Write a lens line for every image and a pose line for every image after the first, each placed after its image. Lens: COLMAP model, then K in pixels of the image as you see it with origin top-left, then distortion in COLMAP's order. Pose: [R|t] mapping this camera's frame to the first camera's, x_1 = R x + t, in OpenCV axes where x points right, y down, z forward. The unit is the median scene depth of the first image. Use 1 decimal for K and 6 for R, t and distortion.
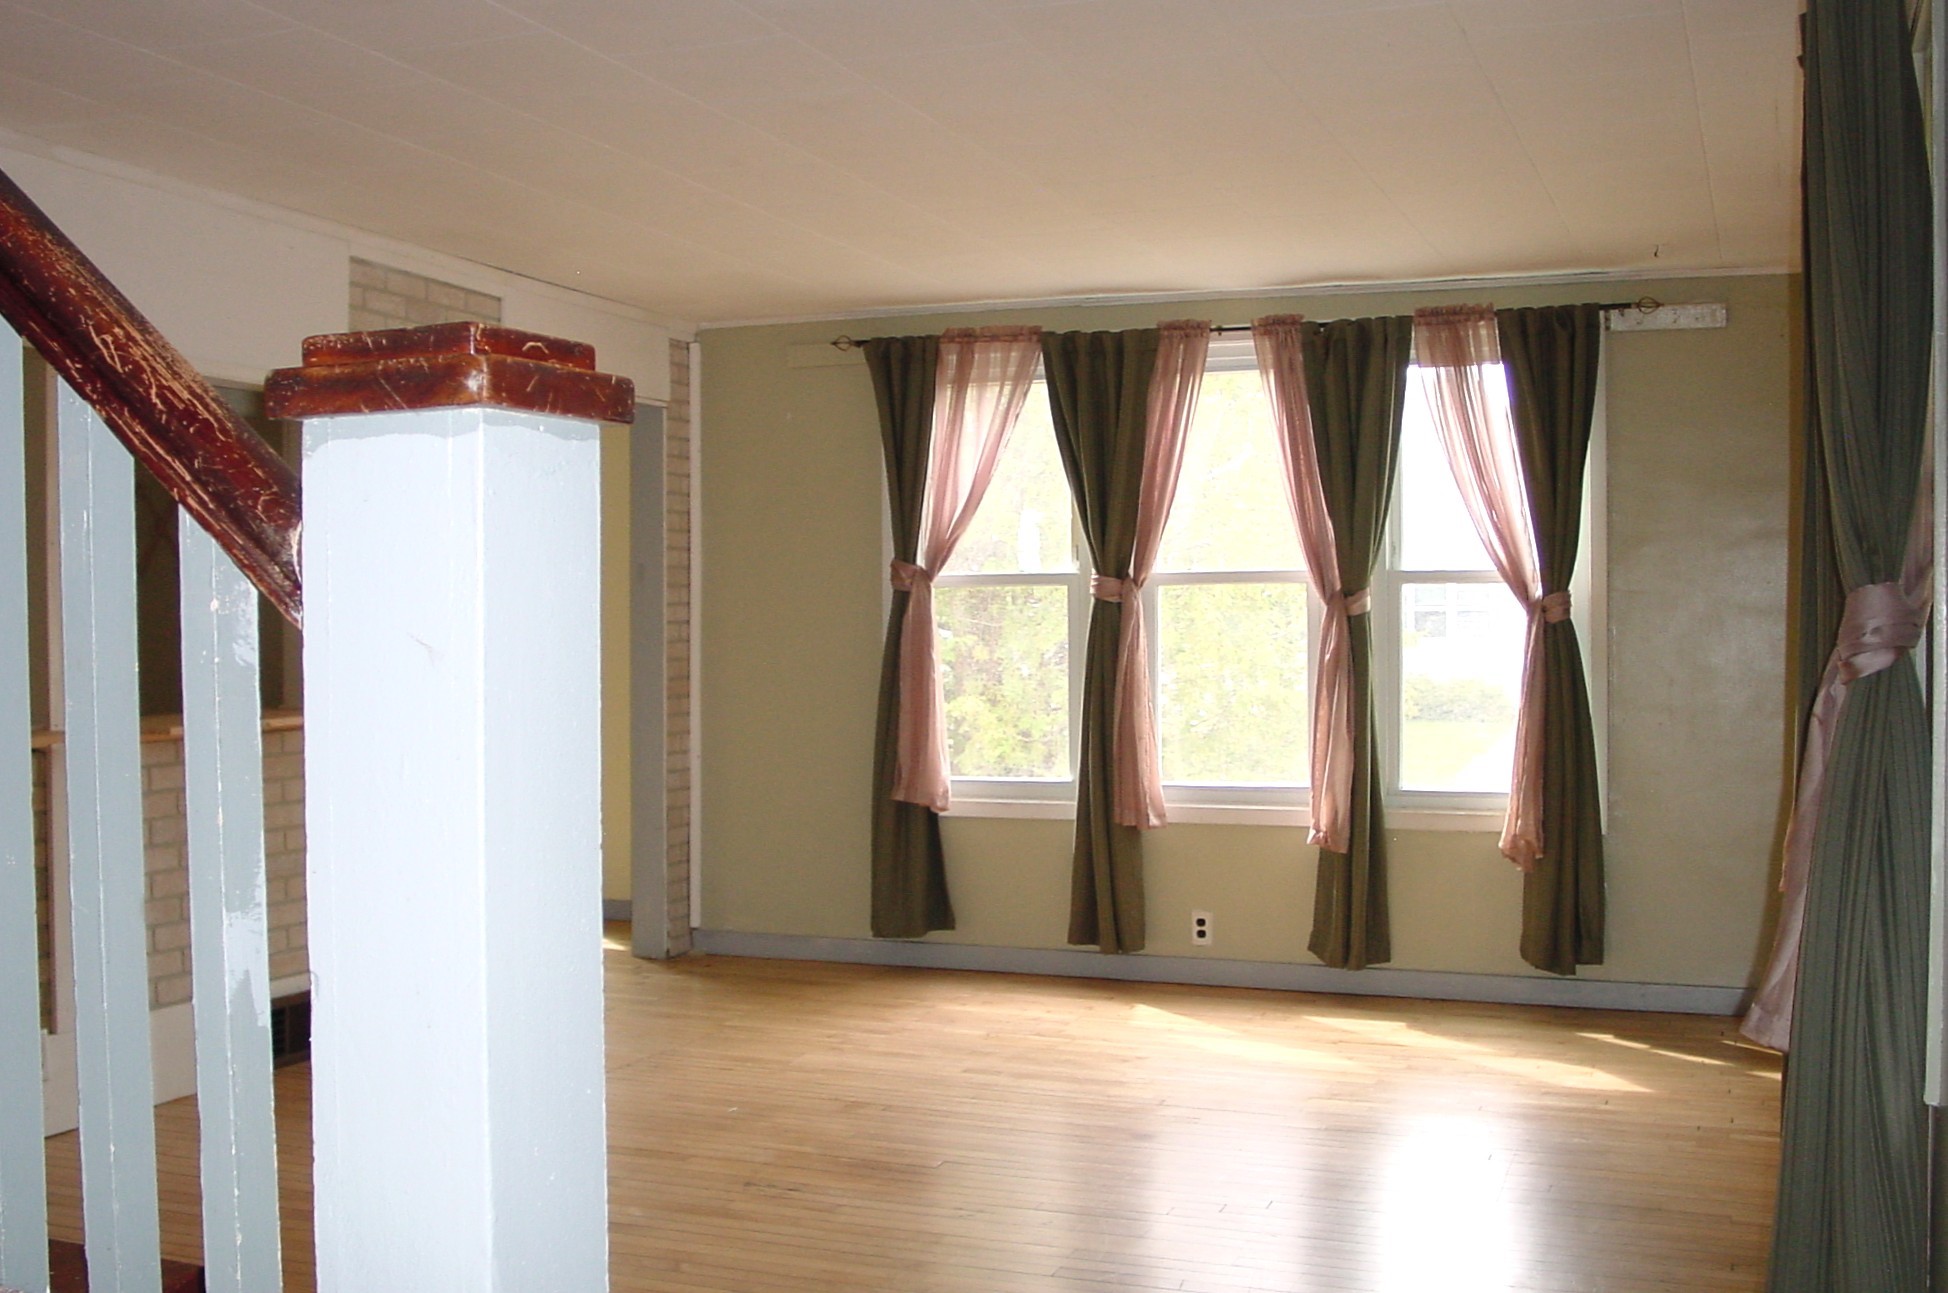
lens RADIAL K [[2044.0, 0, 921.3], [0, 2044.0, 634.2], [0, 0, 1]] dist [-0.103169, 0.000000]
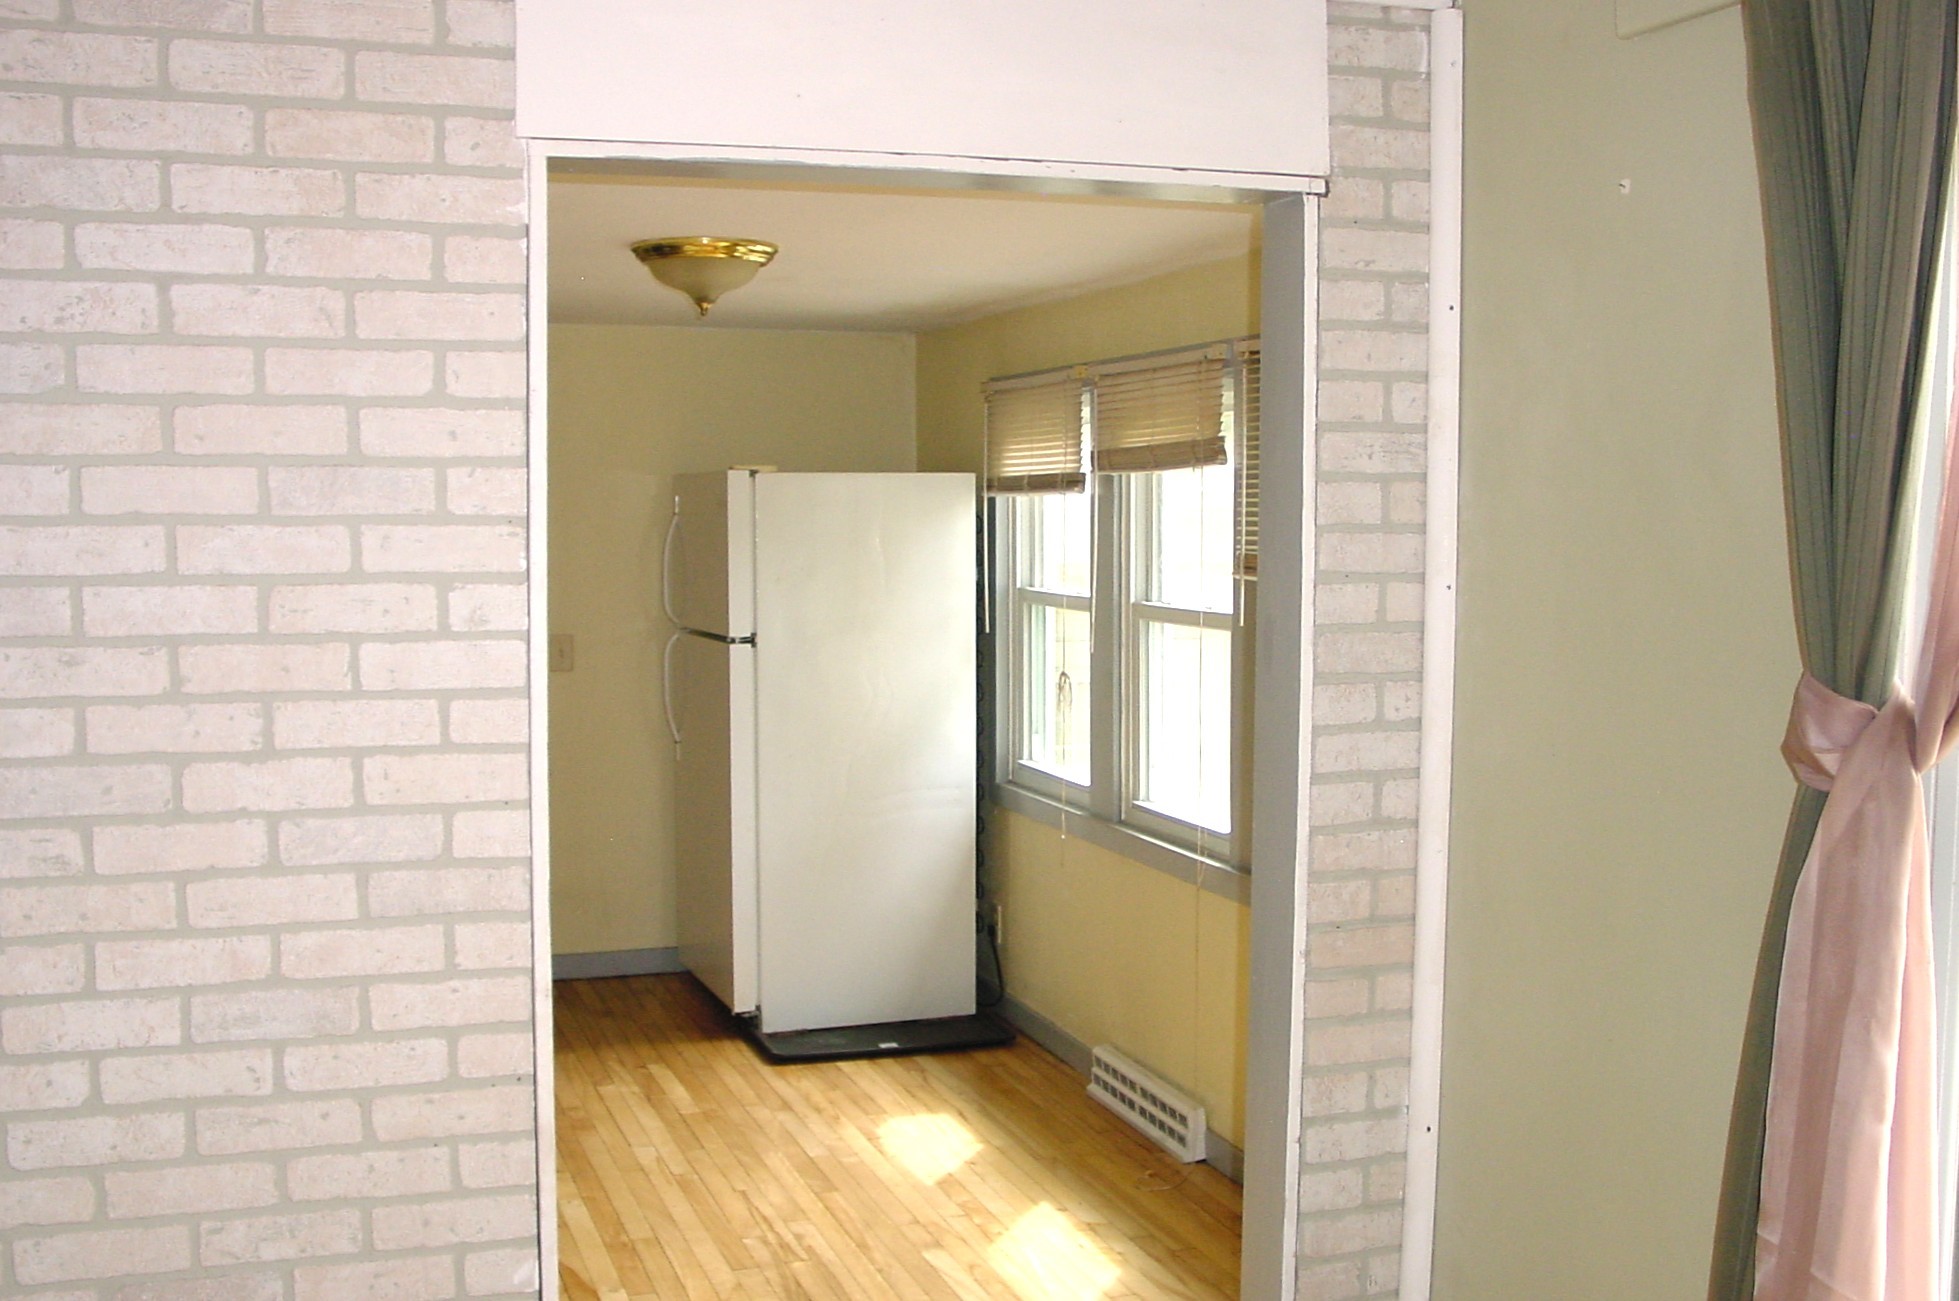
lens RADIAL K [[2055.6, 0, 972.7], [0, 2055.6, 660.2], [0, 0, 1]] dist [-0.103169, 0.000000]
pose [[0.659097, 0.067525, -0.749021, 0.119467], [-0.007576, 0.996507, 0.083170, -0.061098], [0.752020, -0.049142, 0.657306, 0.750381]]
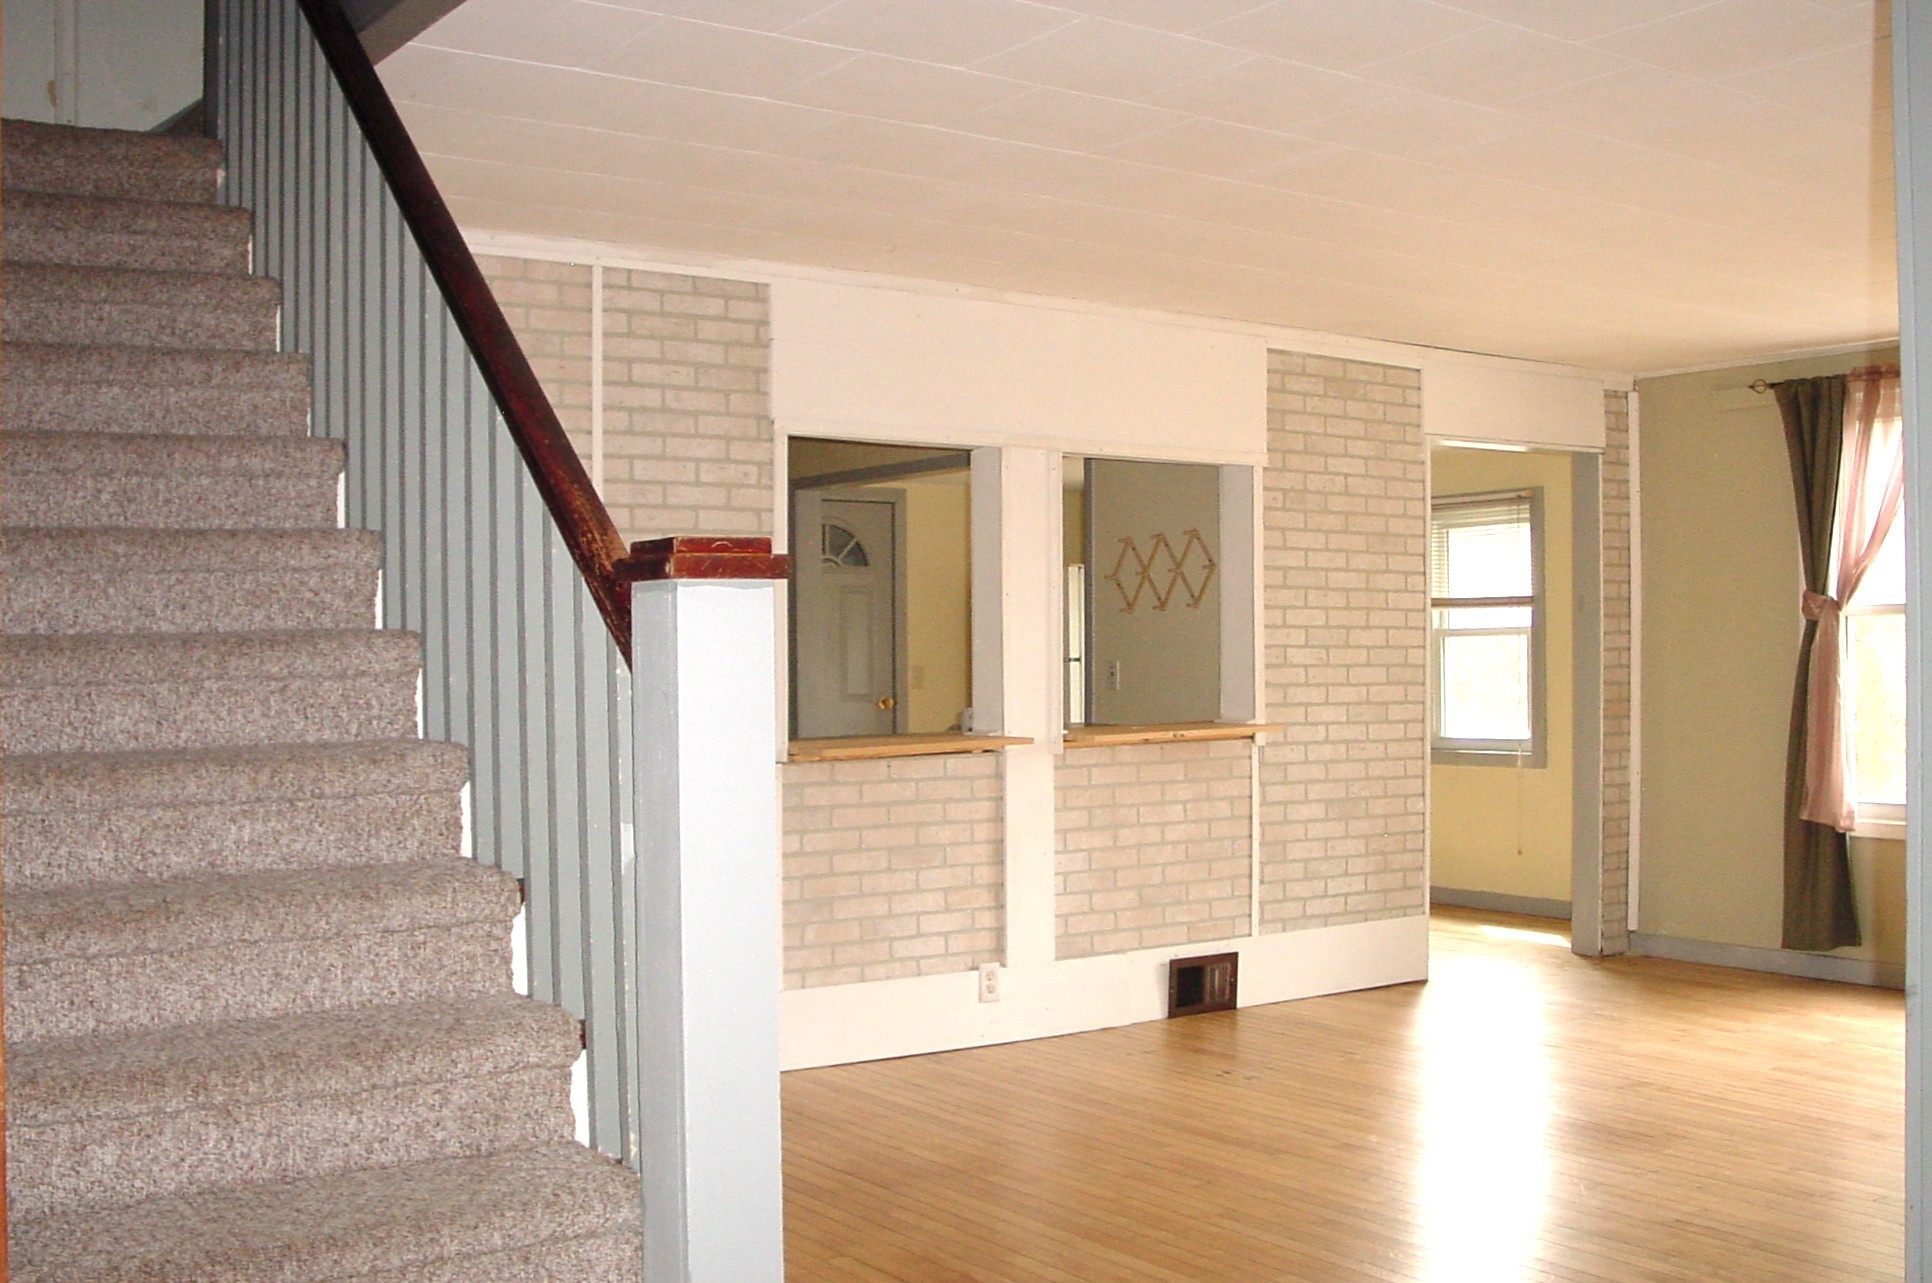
lens RADIAL K [[2027.2, 0, 1008.5], [0, 2027.2, 648.9], [0, 0, 1]] dist [-0.103169, 0.000000]
pose [[0.849408, 0.000947, -0.527736, 0.182915], [-0.000624, 0.999999, 0.000790, -0.007052], [0.527736, -0.000342, 0.849408, -0.087791]]
